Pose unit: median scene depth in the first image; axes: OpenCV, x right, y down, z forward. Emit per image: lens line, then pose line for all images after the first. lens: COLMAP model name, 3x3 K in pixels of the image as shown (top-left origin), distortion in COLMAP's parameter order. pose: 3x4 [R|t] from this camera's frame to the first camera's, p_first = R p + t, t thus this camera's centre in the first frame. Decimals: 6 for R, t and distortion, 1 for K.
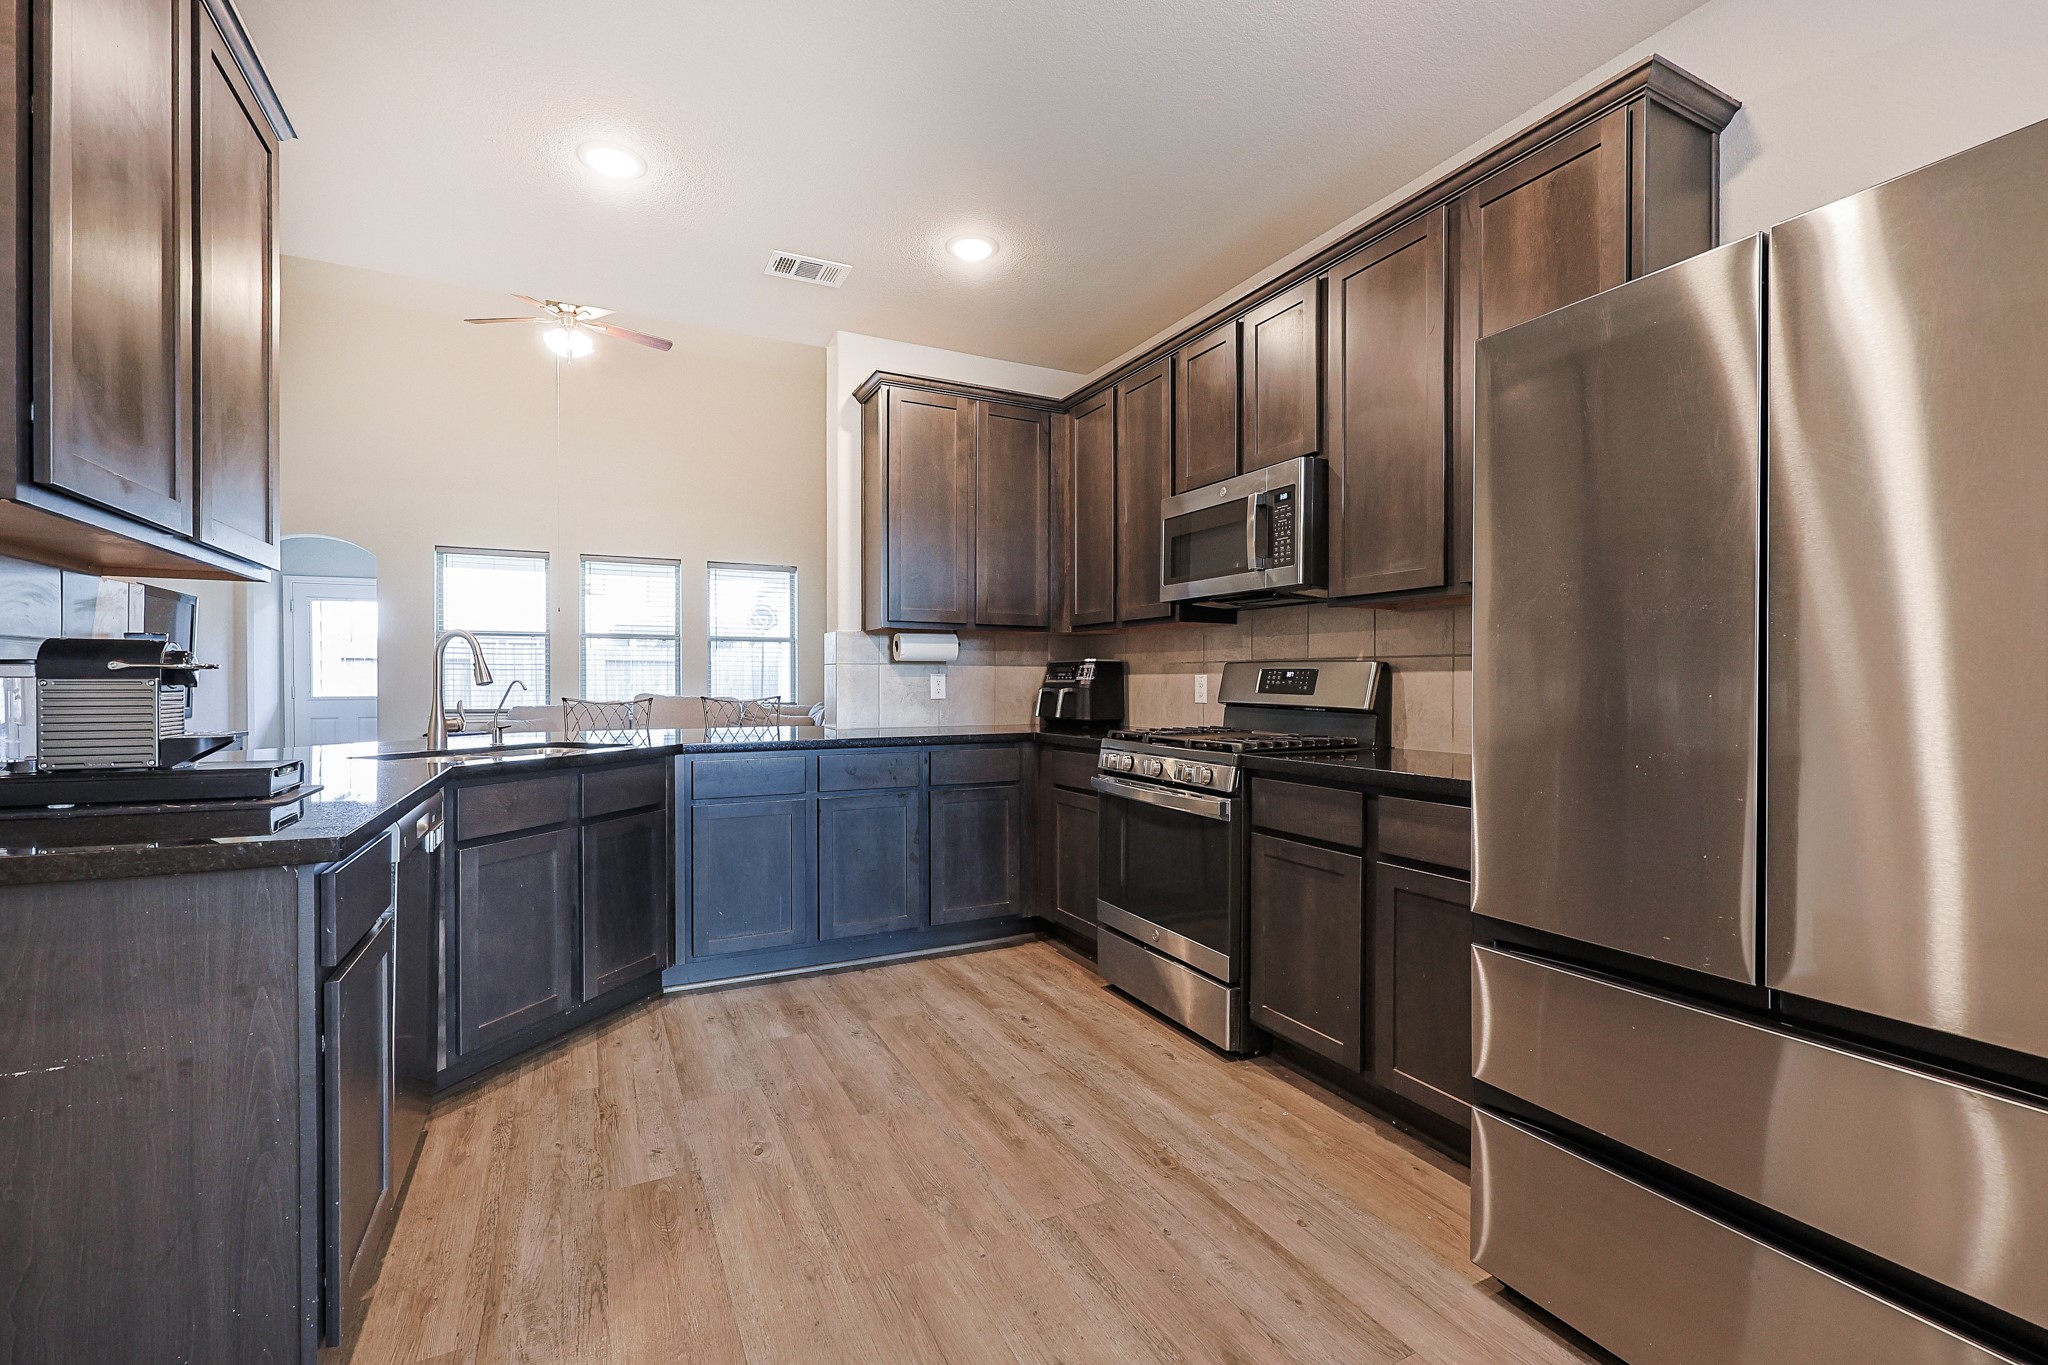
lens RADIAL K [[872.8, 0, 1021.9], [0, 872.8, 687.7], [0, 0, 1]] dist [-0.001645, 0.000399]
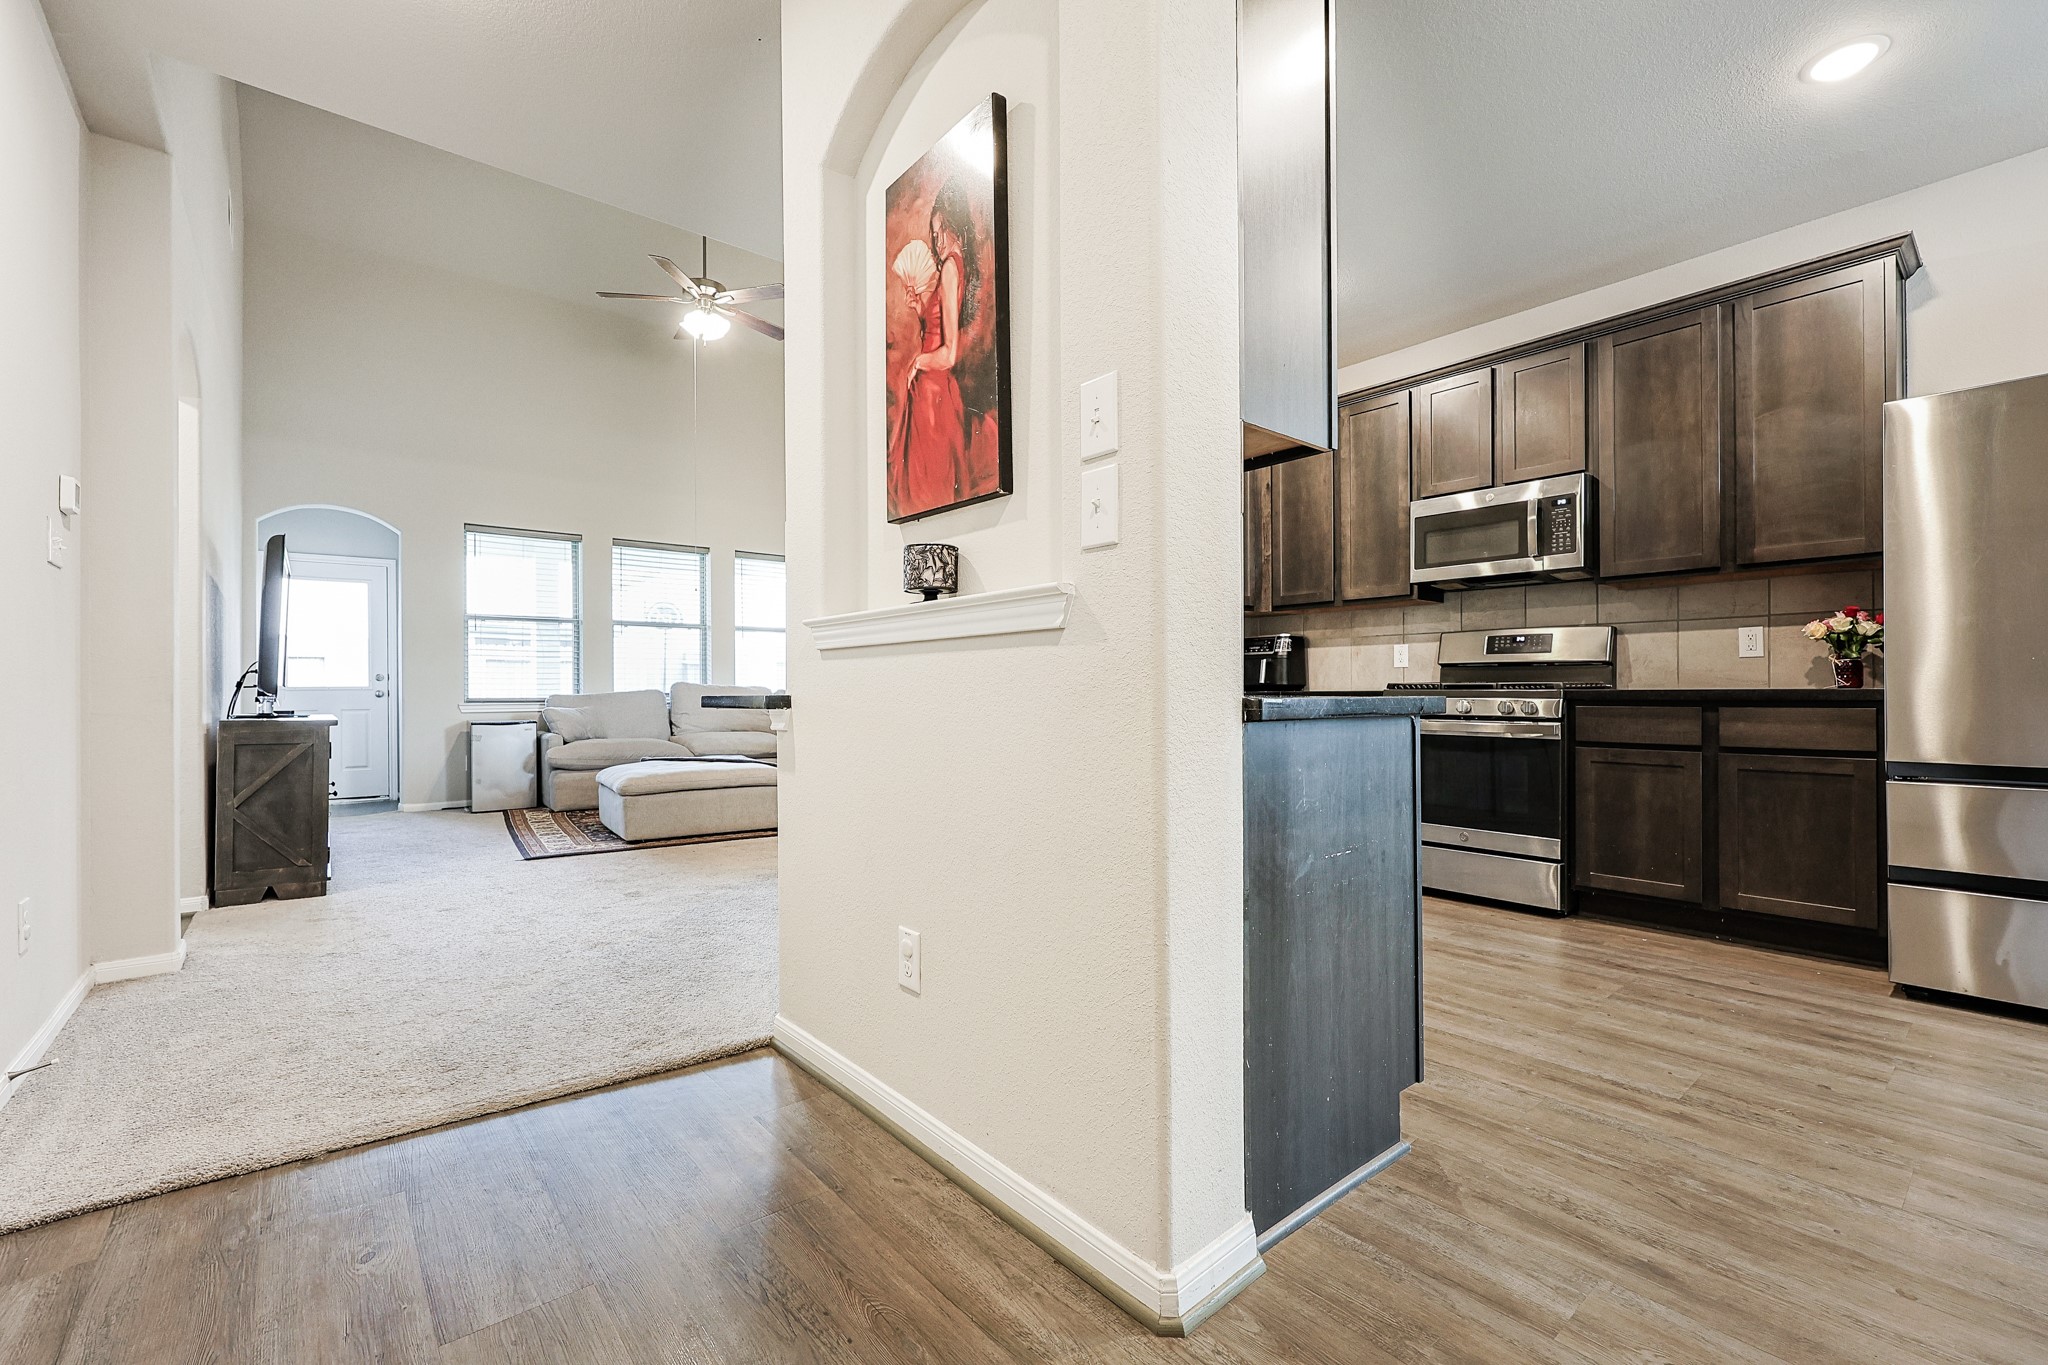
lens RADIAL K [[861.5, 0, 1023.5], [0, 861.5, 689.7], [0, 0, 1]] dist [-0.001667, -0.000191]
pose [[0.973966, -0.004394, 0.226652, -0.696977], [0.006360, 0.999948, -0.007944, 0.065229], [-0.226605, 0.009179, 0.973944, -0.088138]]
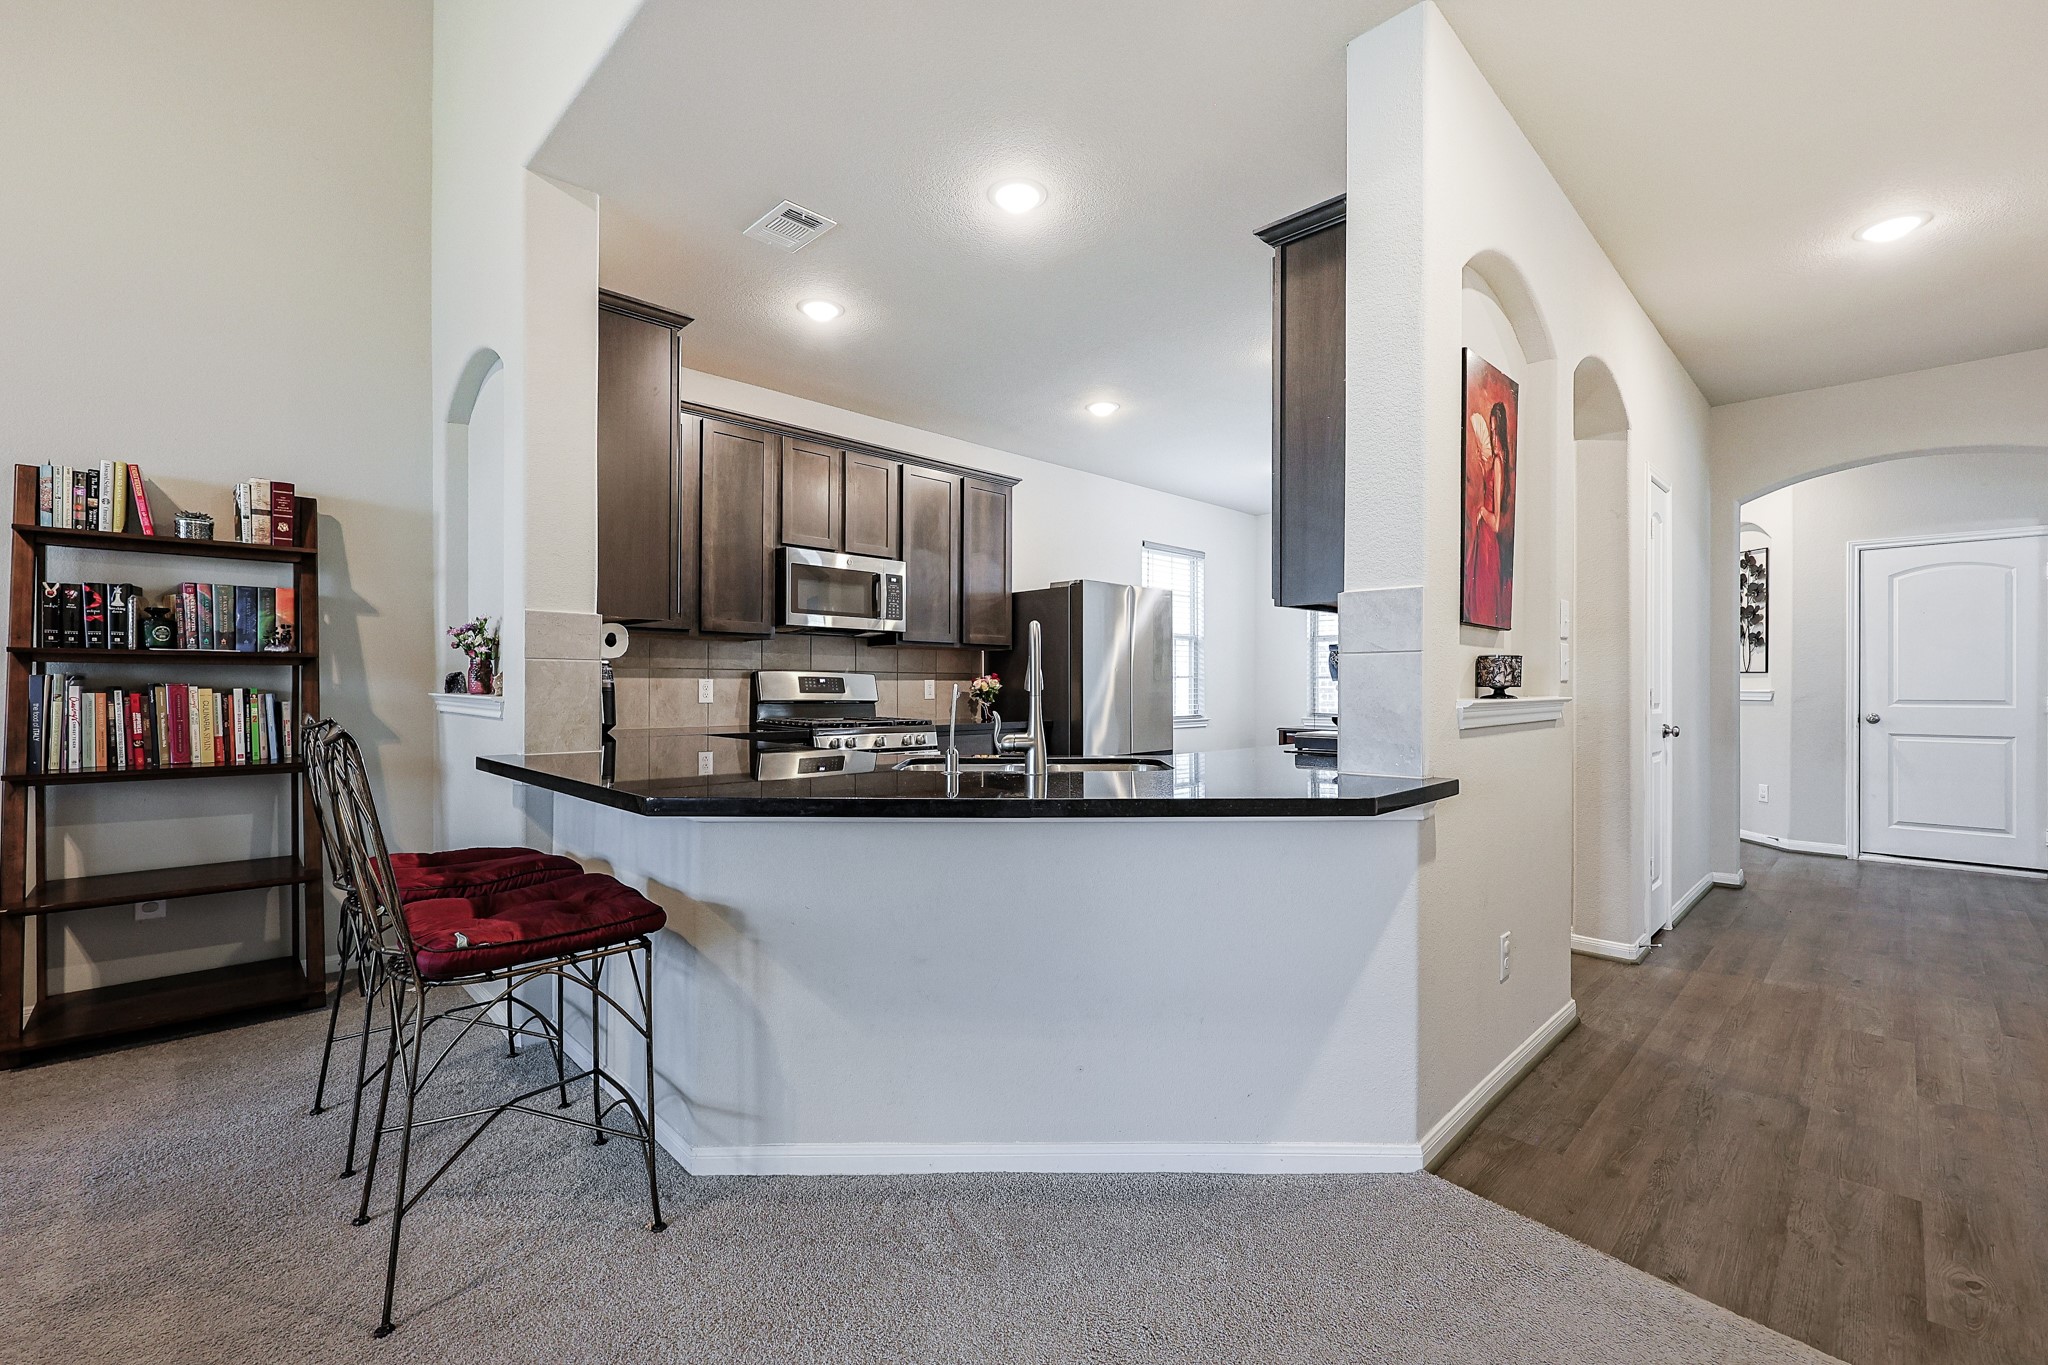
lens RADIAL K [[879.8, 0, 1024.8], [0, 879.8, 687.6], [0, 0, 1]] dist [-0.002123, 0.000435]
pose [[-0.309070, -0.000011, 0.951039, -1.249169], [0.003540, 0.999993, 0.001162, -0.003607], [-0.951033, 0.003726, -0.309068, 1.113181]]
